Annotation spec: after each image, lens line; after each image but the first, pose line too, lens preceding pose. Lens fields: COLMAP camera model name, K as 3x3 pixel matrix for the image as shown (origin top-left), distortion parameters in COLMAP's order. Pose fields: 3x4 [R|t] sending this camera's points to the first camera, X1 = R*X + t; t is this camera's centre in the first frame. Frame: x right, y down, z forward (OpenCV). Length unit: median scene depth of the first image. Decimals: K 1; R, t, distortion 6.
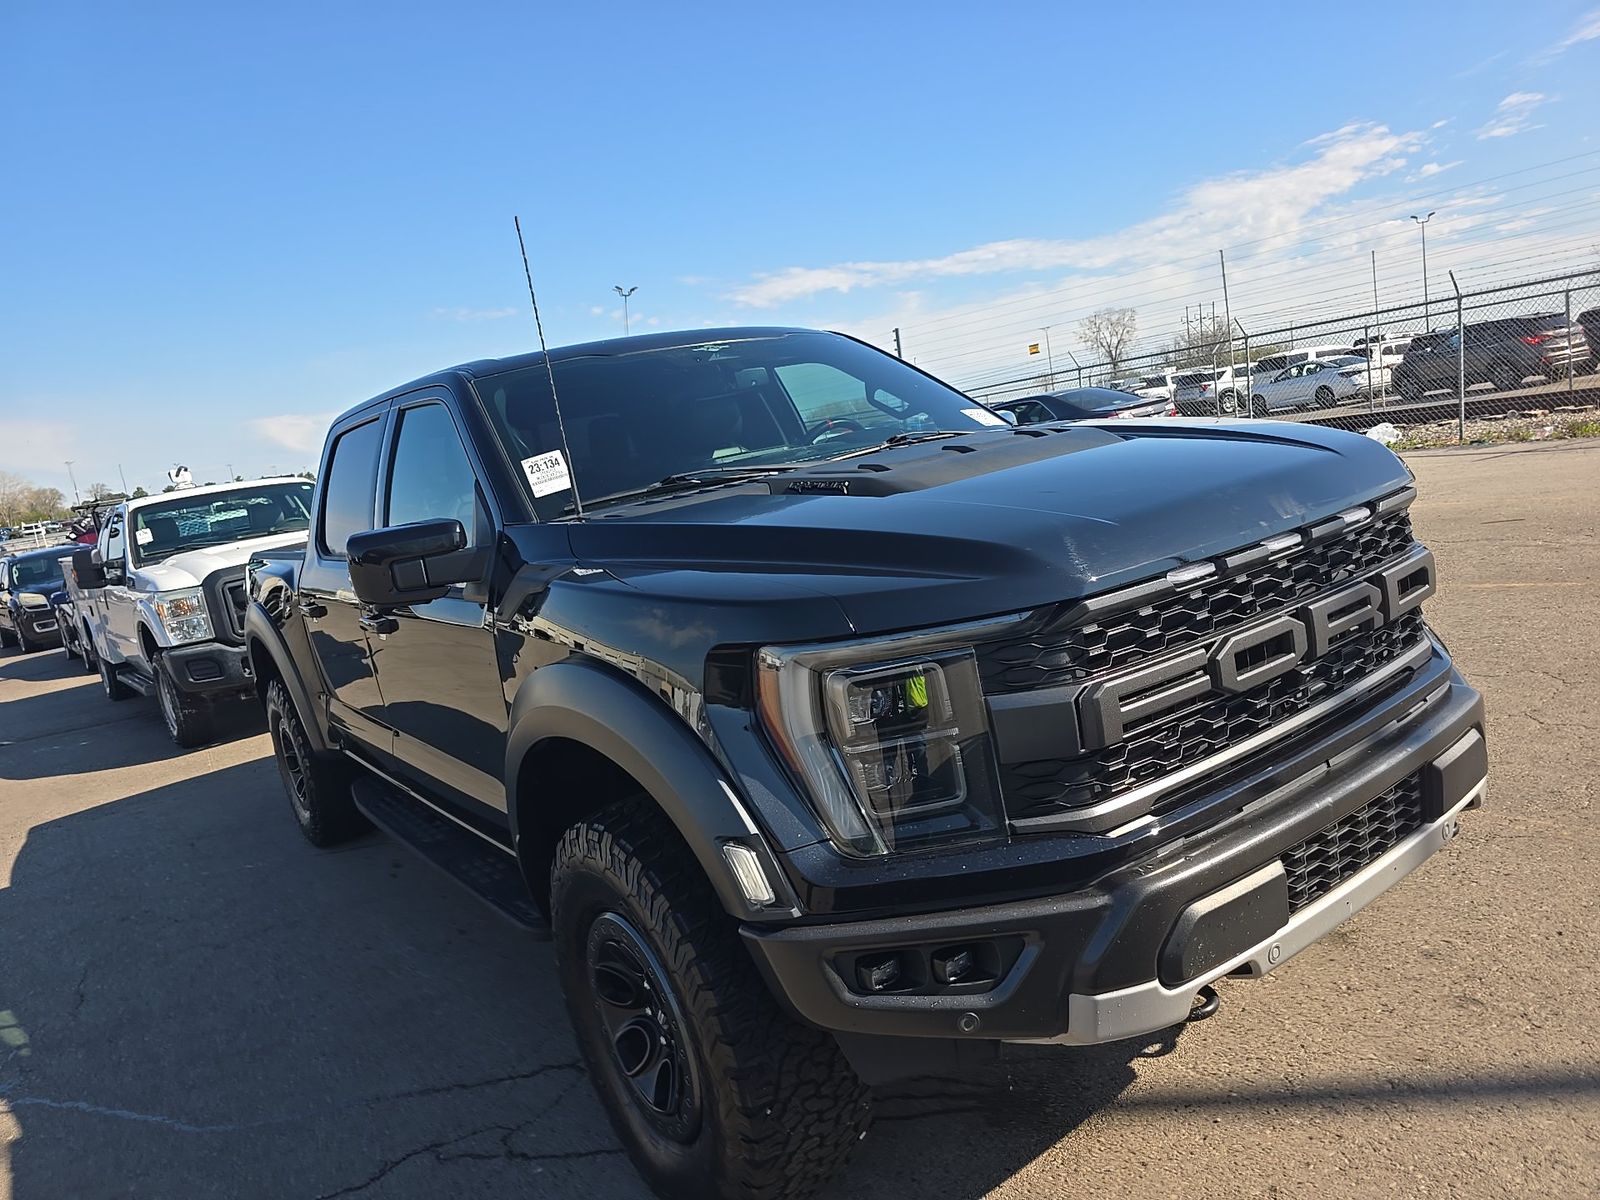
lens RADIAL K [[1065.0, 0, 805.1], [0, 1065.0, 604.6], [0, 0, 1]] dist [0.065120, -0.063896]
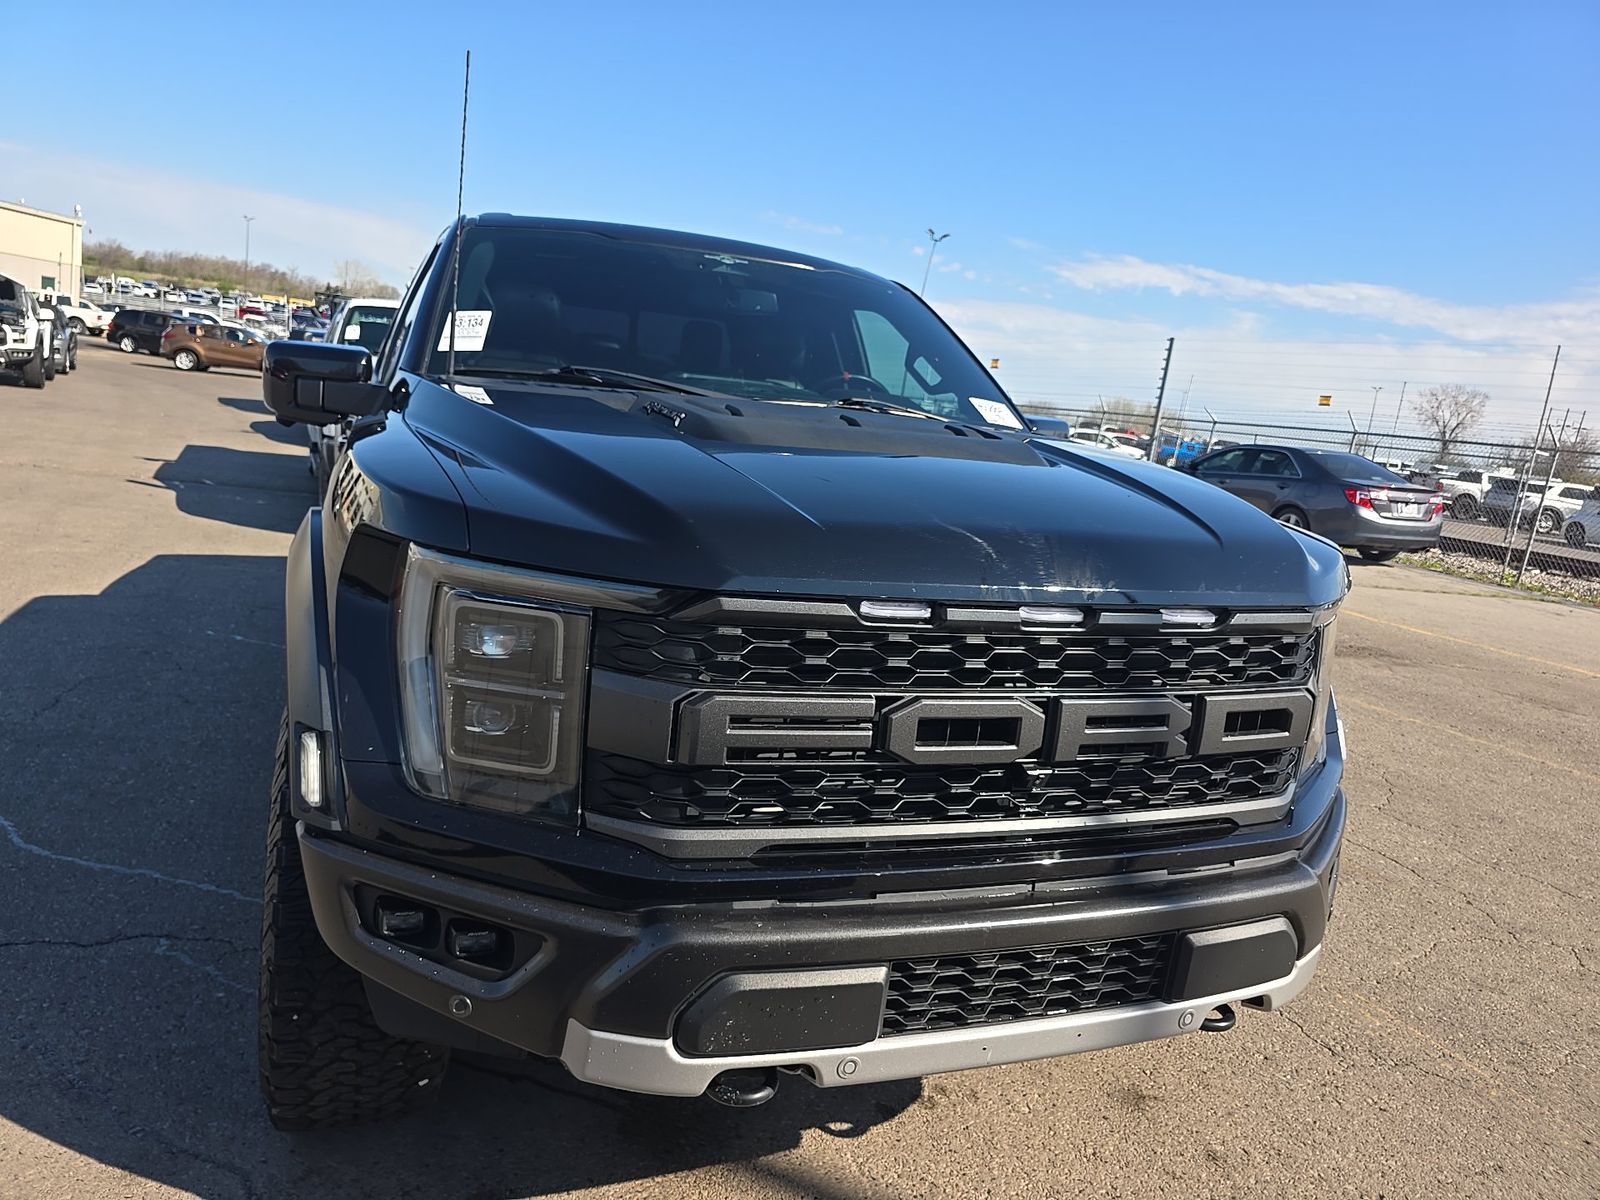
lens RADIAL K [[1065.0, 0, 805.1], [0, 1065.0, 604.6], [0, 0, 1]] dist [0.065120, -0.063896]
pose [[0.932475, 0.307539, -0.189501, 0.417535], [-0.299726, 0.951503, 0.069325, -0.065379], [0.201631, -0.007845, 0.979430, 0.157196]]
